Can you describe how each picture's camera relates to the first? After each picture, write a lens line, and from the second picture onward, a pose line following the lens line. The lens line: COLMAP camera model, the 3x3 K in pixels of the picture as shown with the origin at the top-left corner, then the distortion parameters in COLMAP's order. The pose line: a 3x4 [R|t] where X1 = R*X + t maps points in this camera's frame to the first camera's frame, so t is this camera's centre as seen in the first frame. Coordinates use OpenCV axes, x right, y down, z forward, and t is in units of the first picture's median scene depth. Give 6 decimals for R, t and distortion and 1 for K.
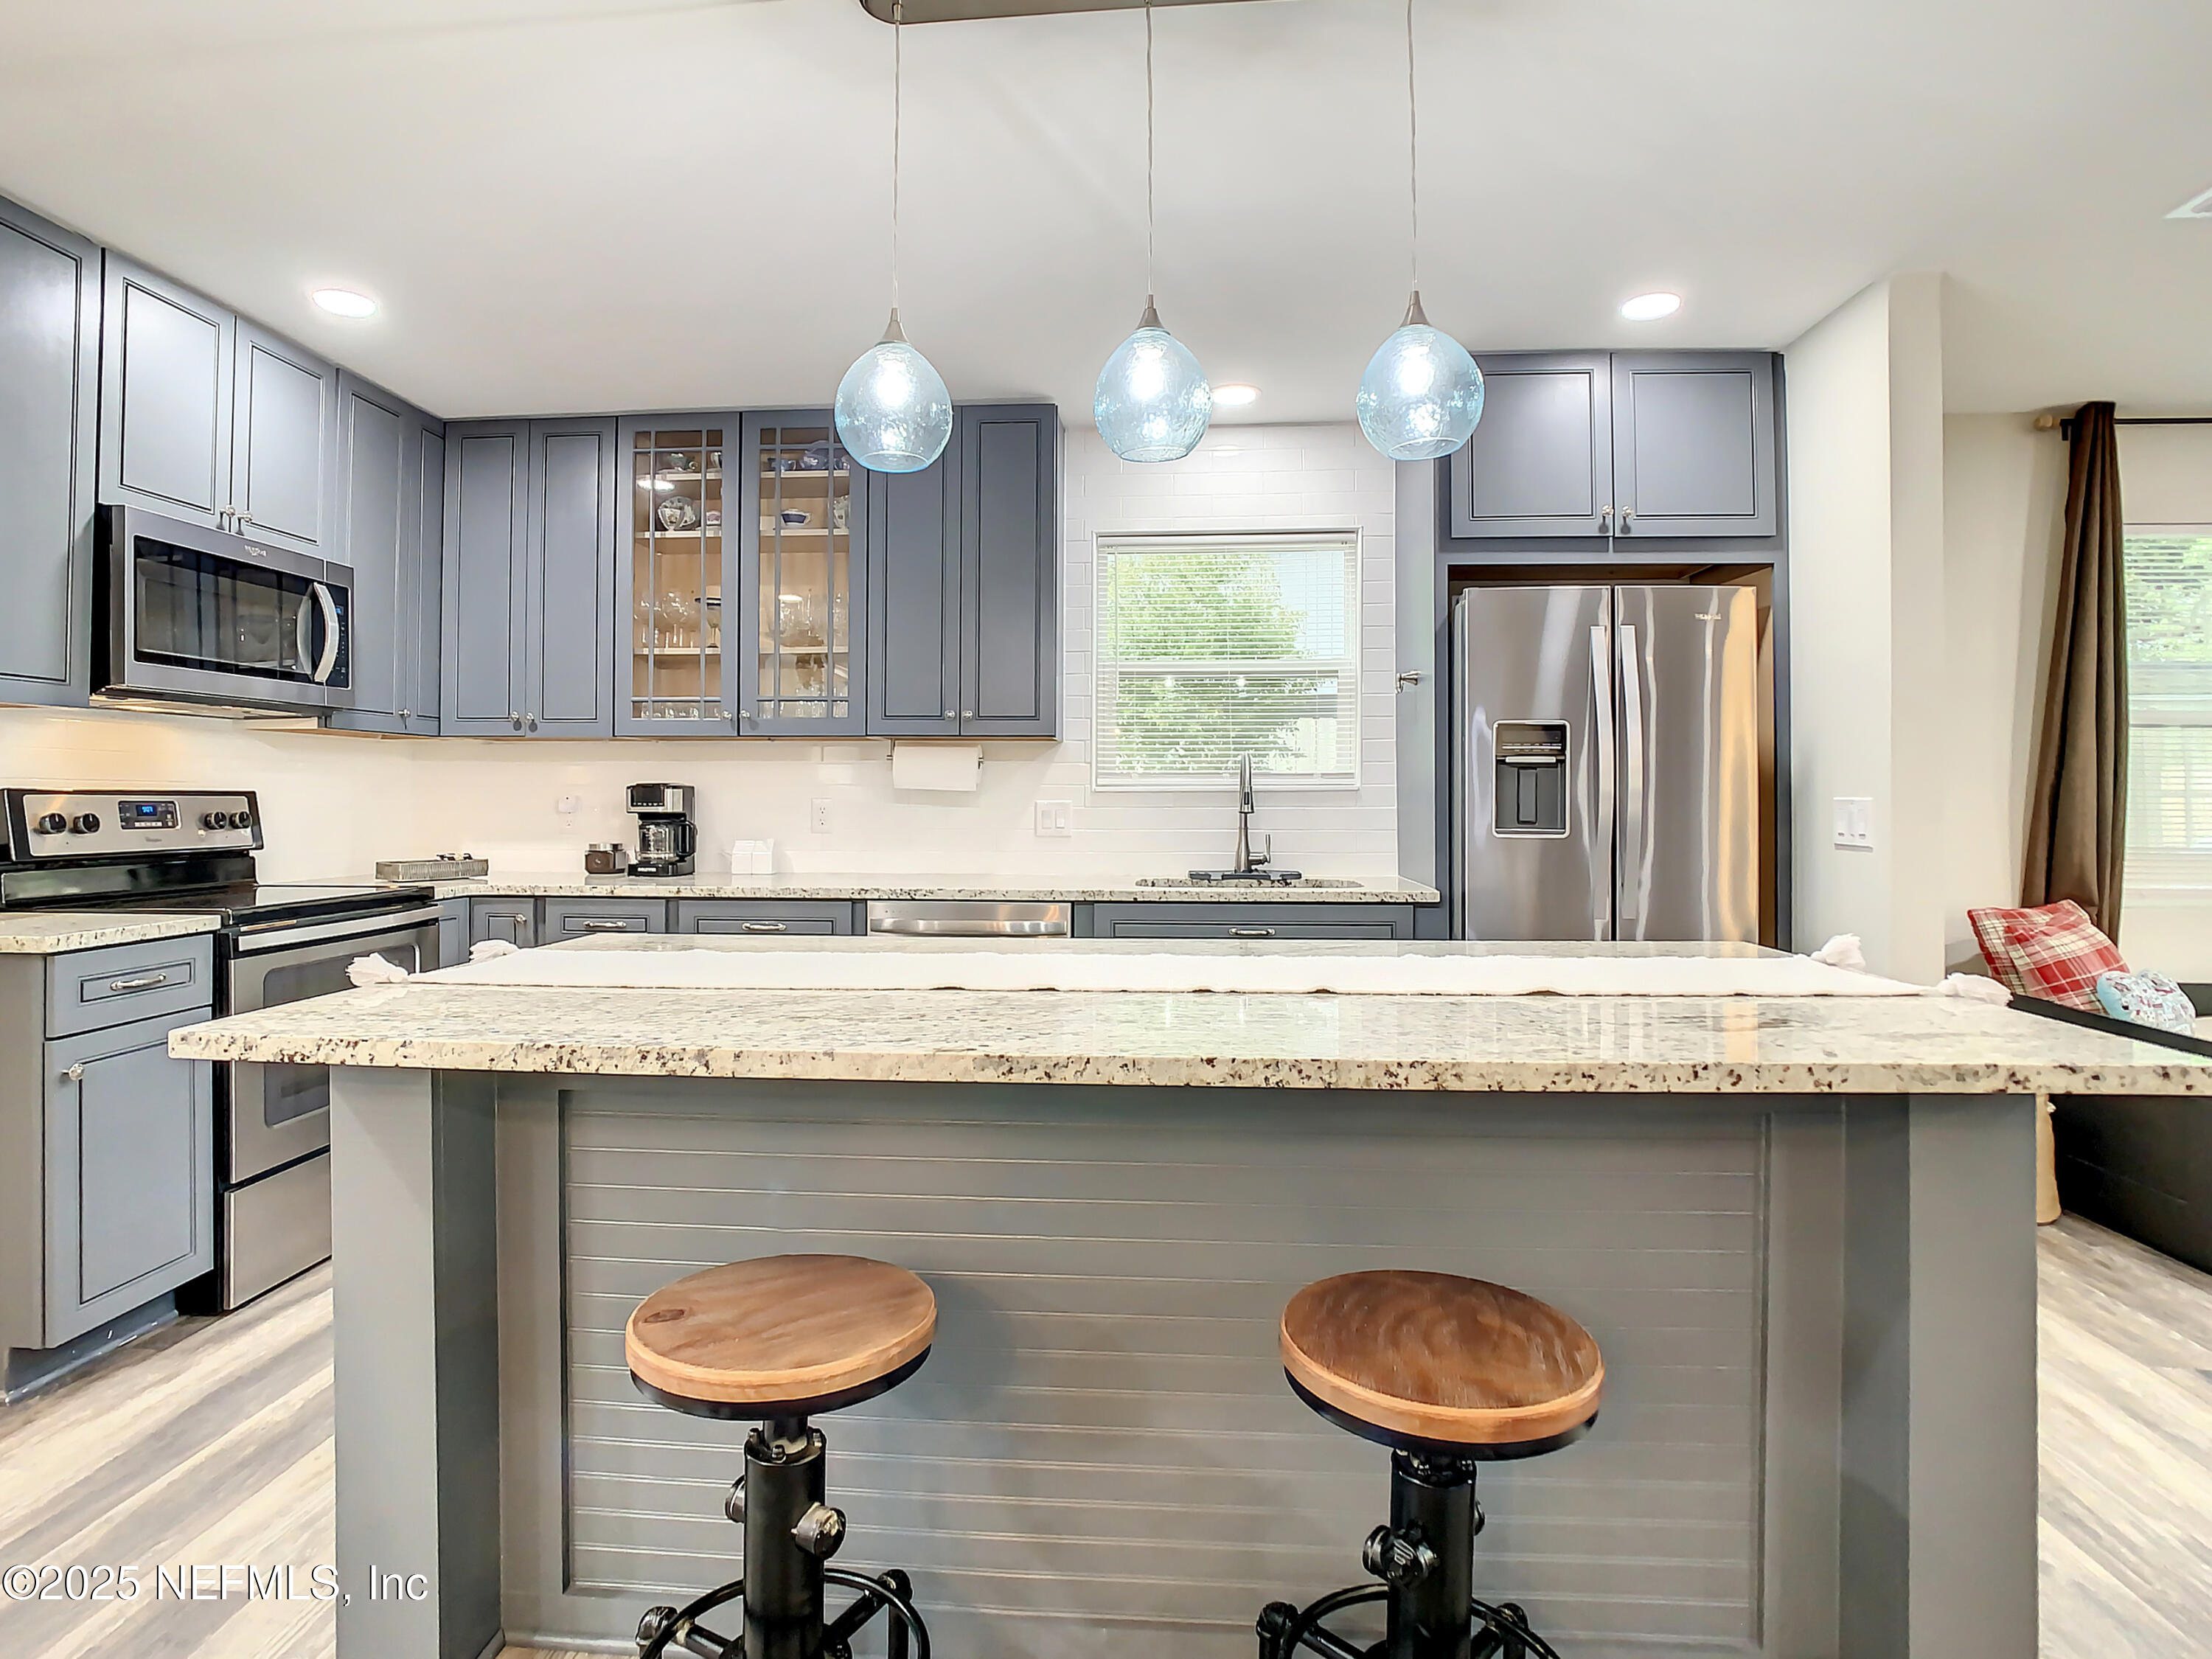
lens RADIAL K [[1222.4, 0, 1097.0], [0, 1222.4, 768.9], [0, 0, 1]] dist [-0.070720, 0.033580]
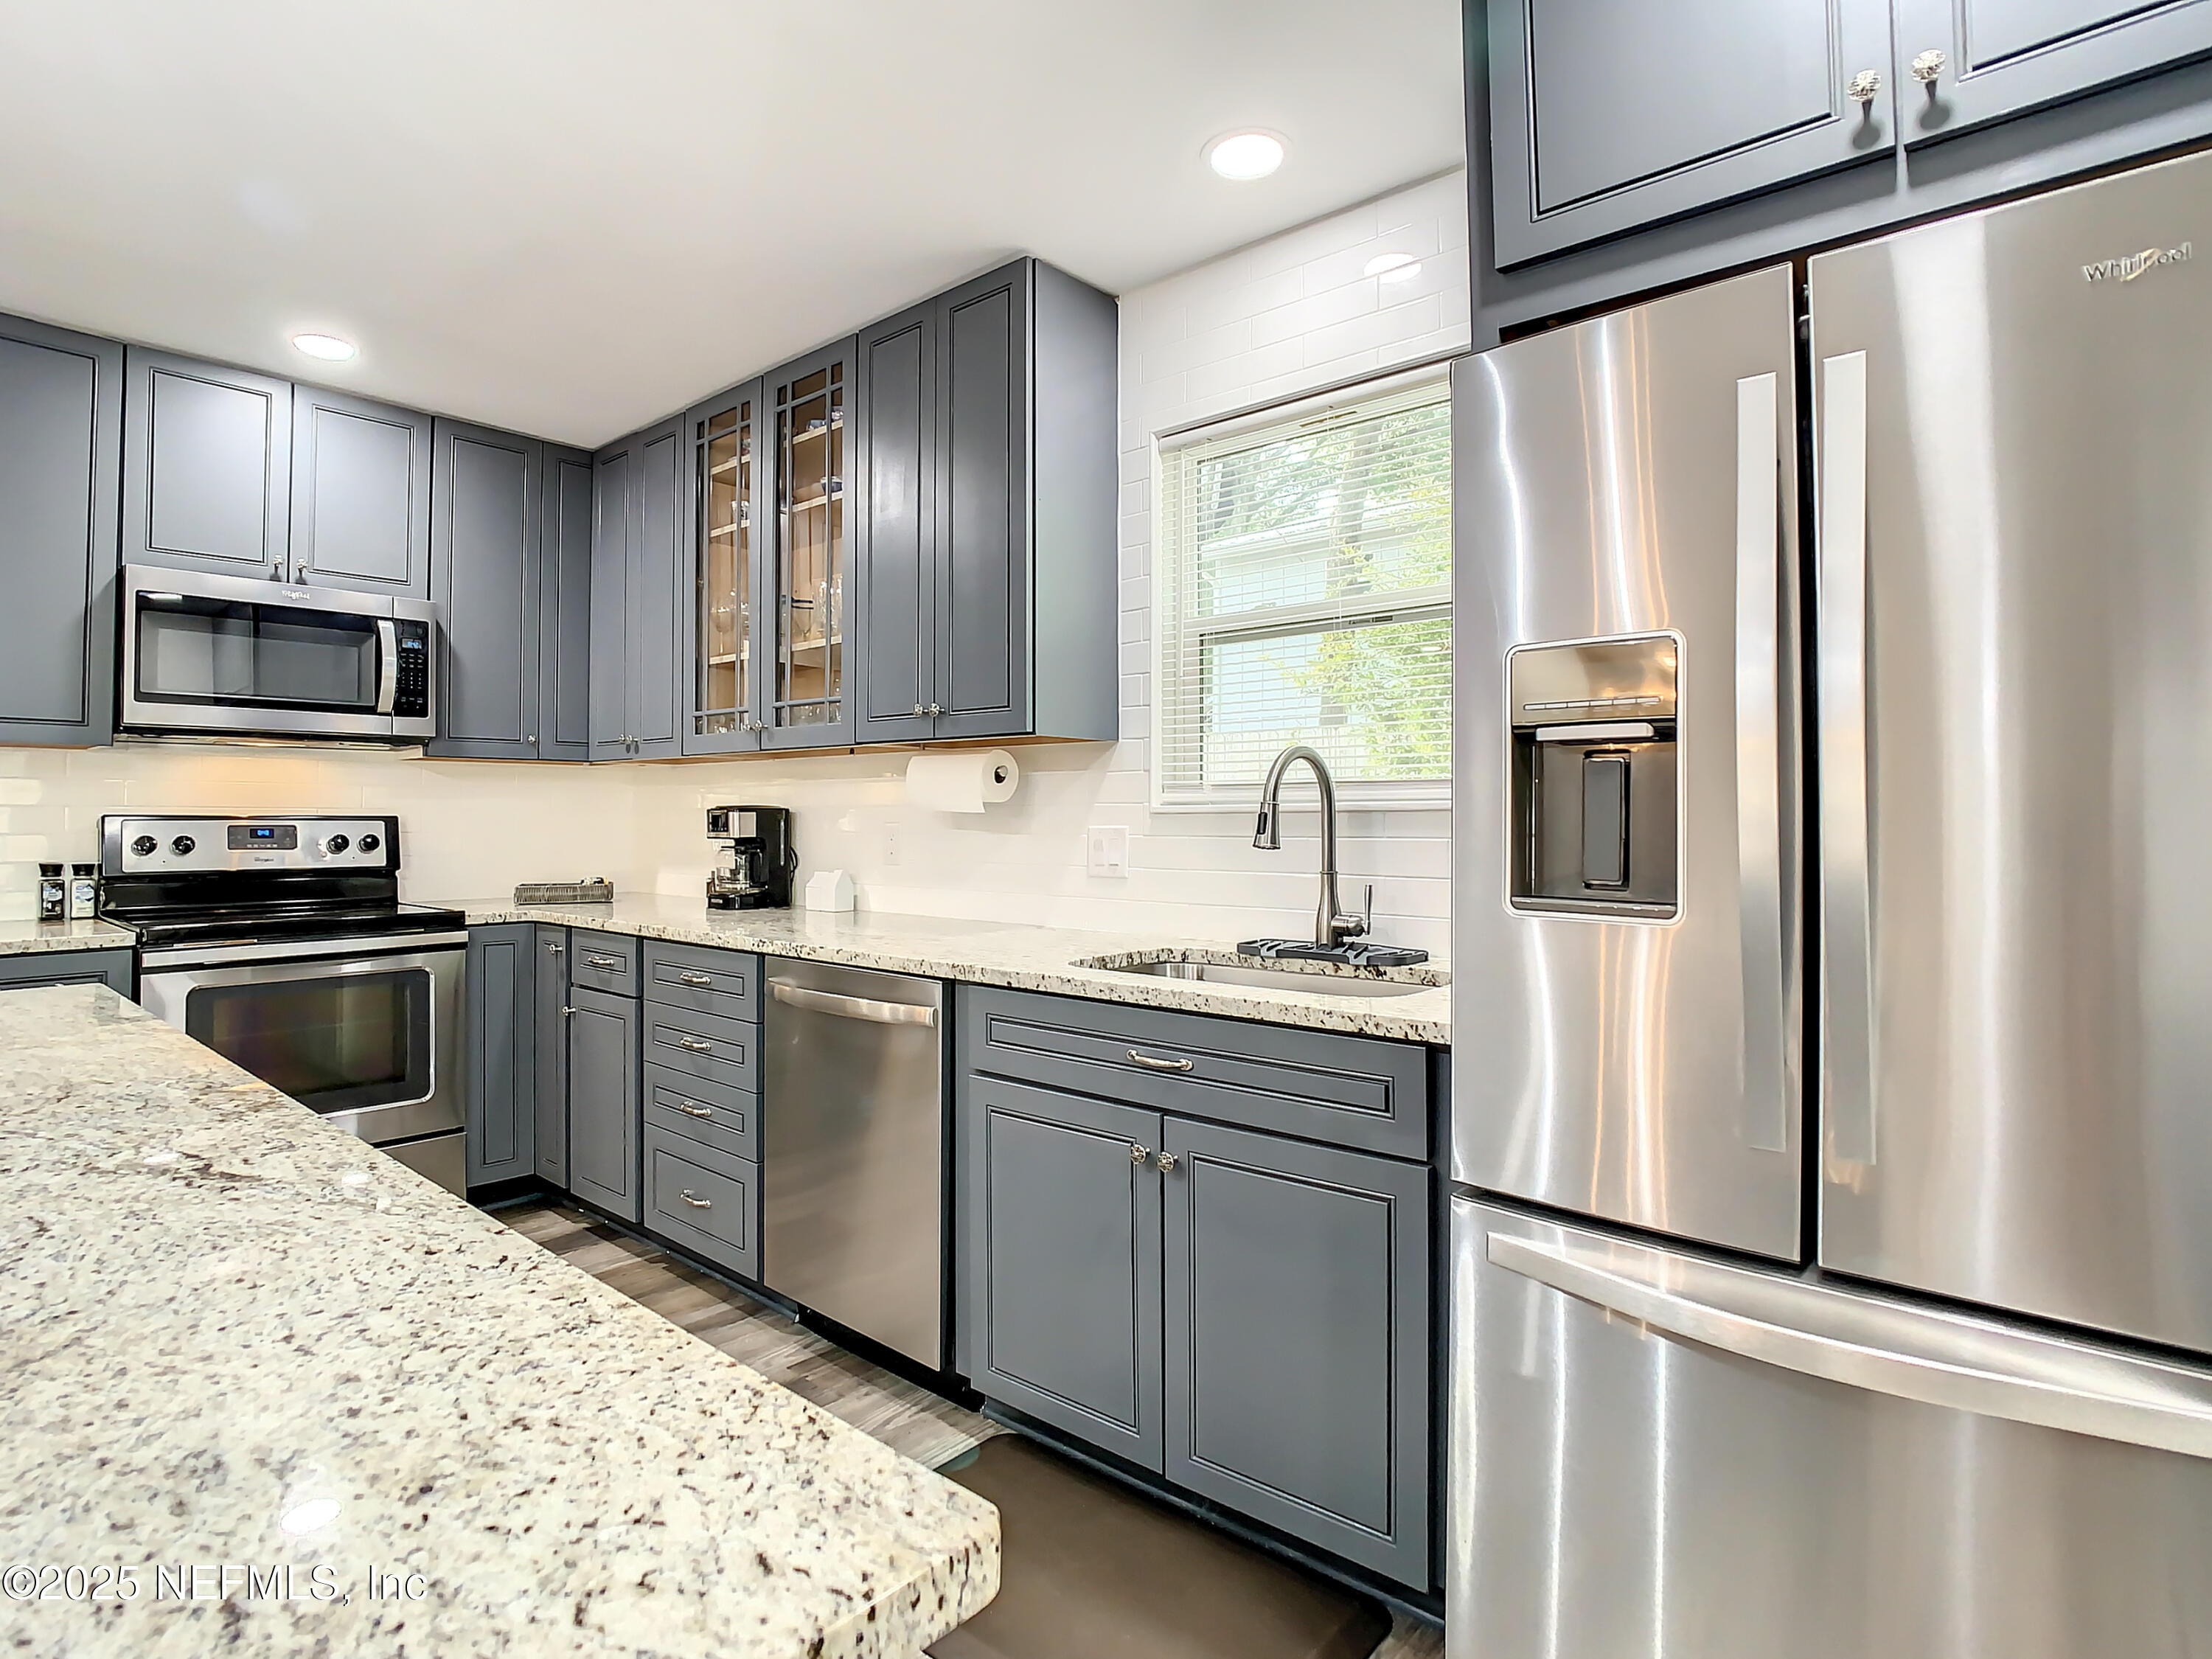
lens RADIAL K [[1222.4, 0, 1097.0], [0, 1222.4, 768.9], [0, 0, 1]] dist [-0.070720, 0.033580]
pose [[0.807523, -0.025333, -0.589291, 0.478932], [0.016324, 0.999654, -0.020604, 0.008929], [0.589610, 0.007019, 0.807658, 0.512945]]
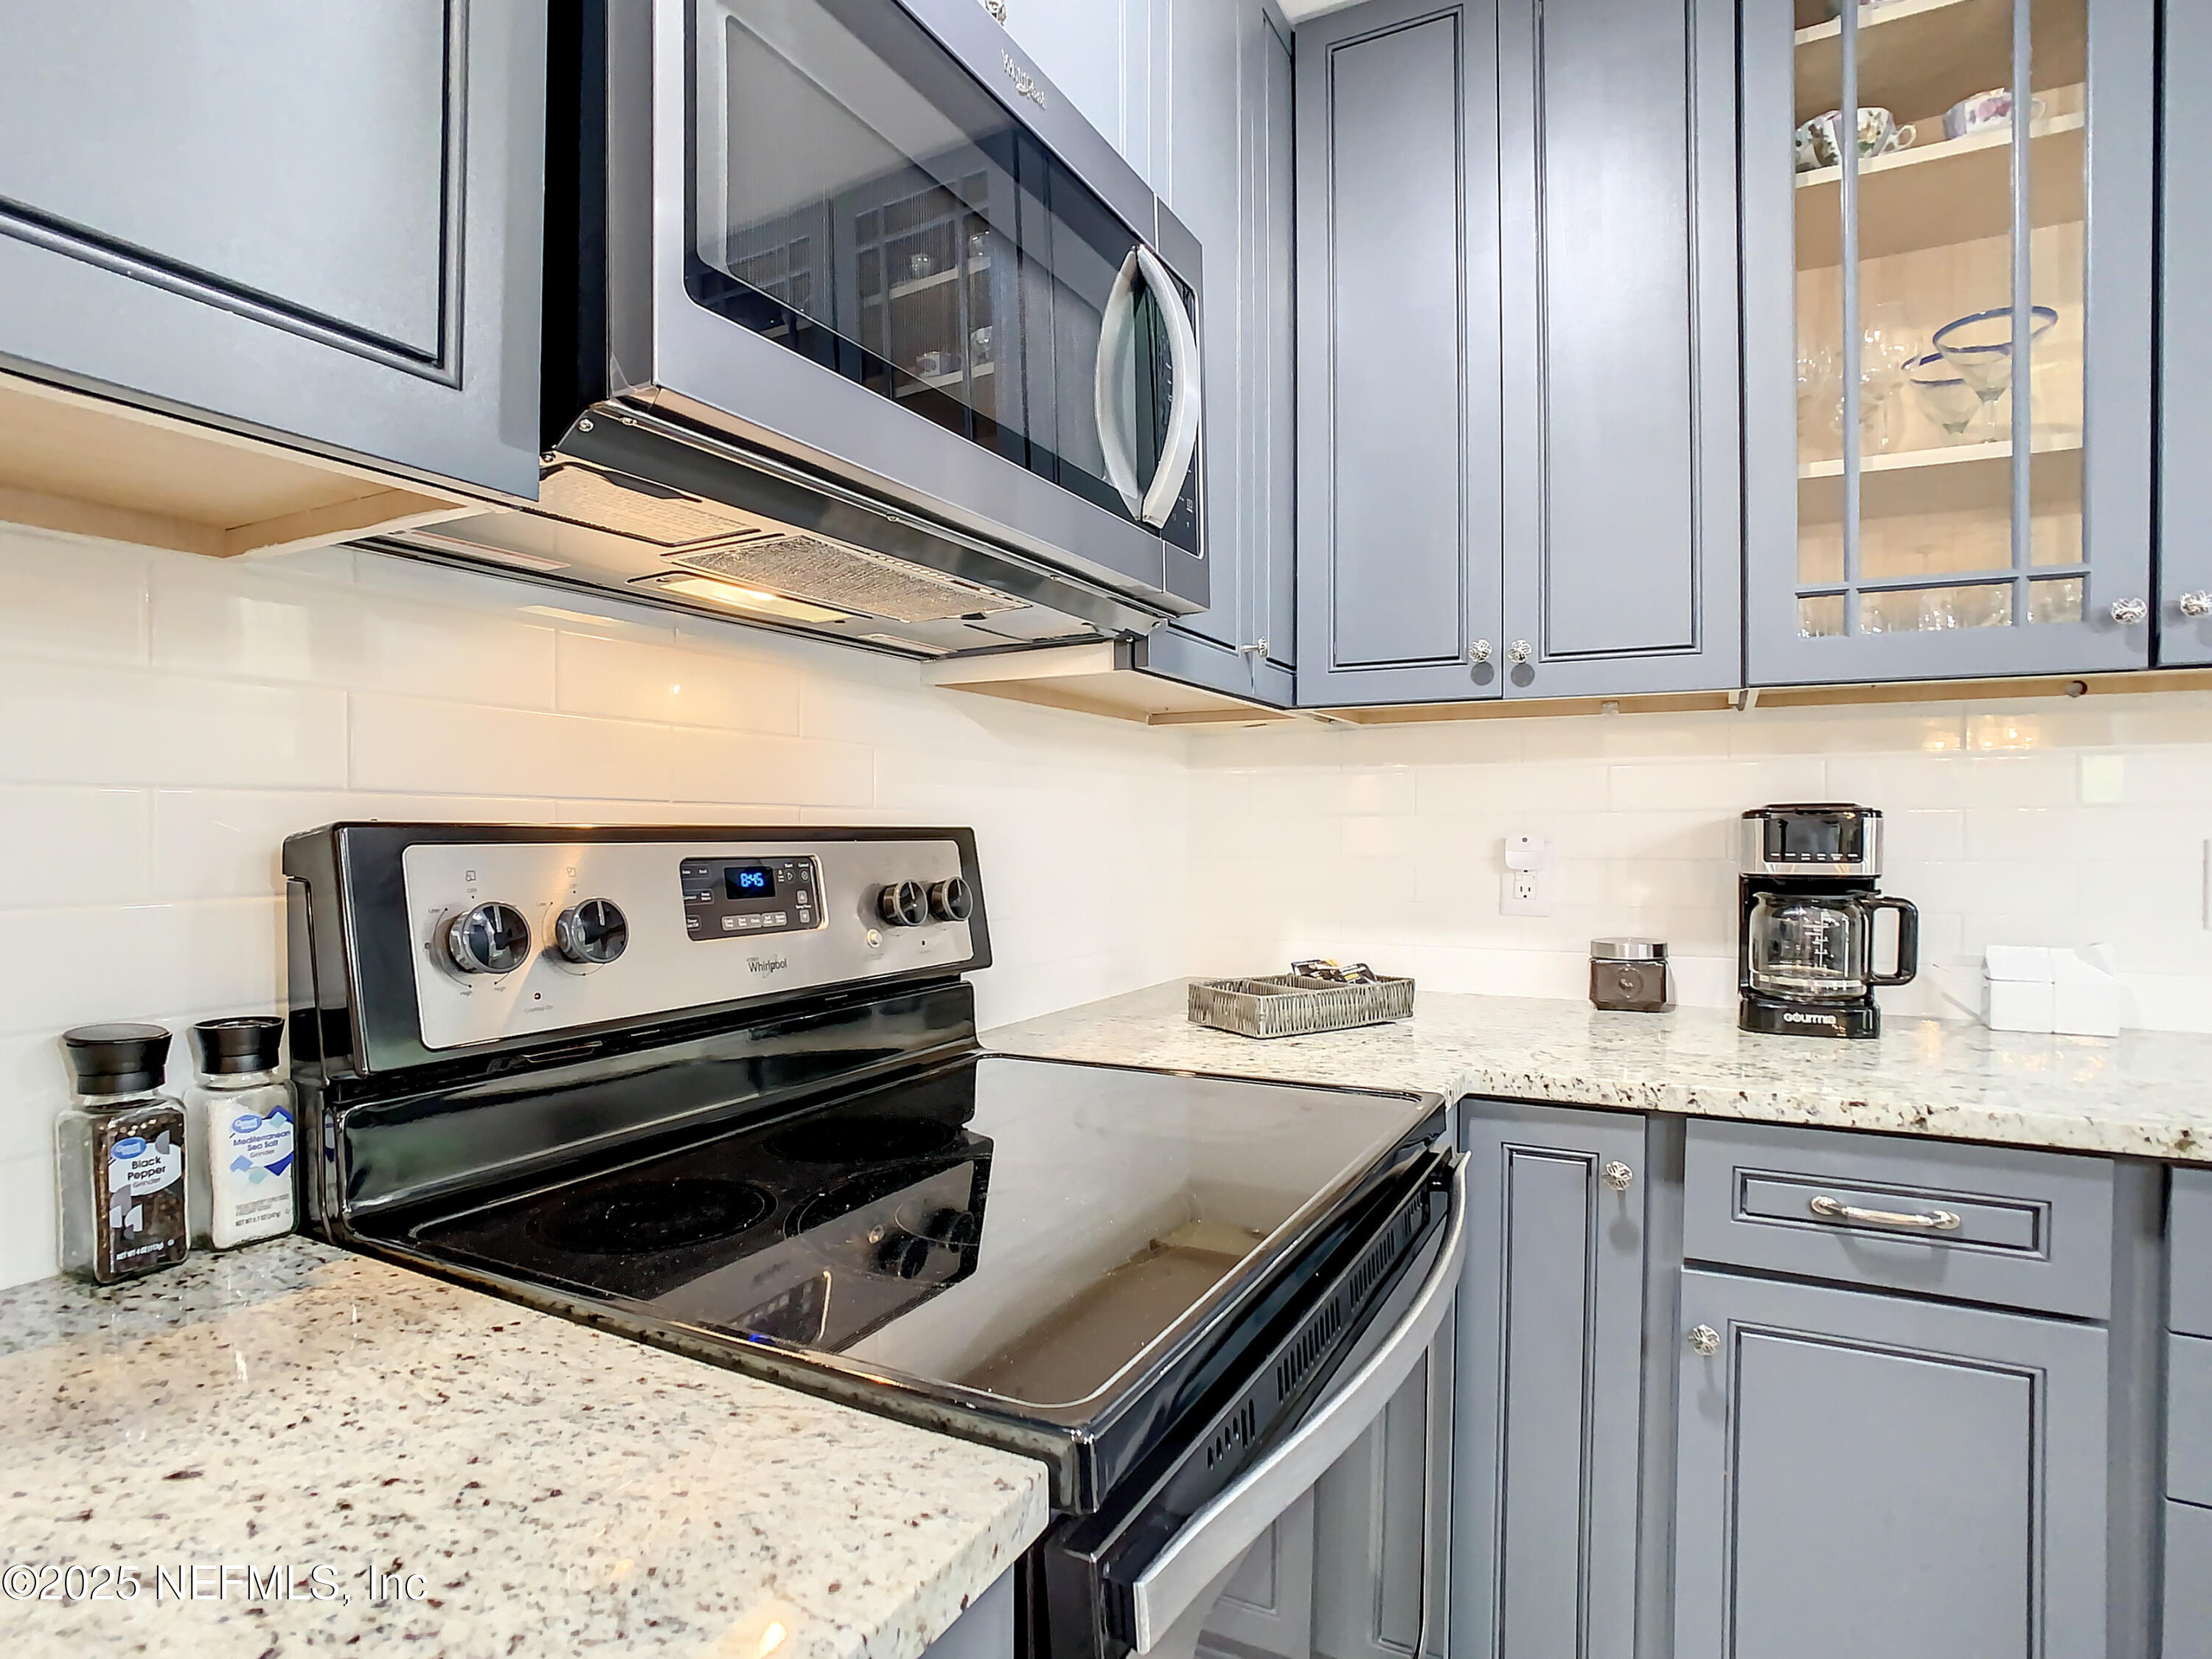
lens RADIAL K [[1242.9, 0, 1106.0], [0, 1242.9, 829.5], [0, 0, 1]] dist [-0.052690, 0.041795]
pose [[0.914194, -0.002627, -0.405269, -0.515513], [0.011438, 0.999748, 0.019320, 0.012031], [0.405116, -0.022298, 0.913993, 0.654211]]
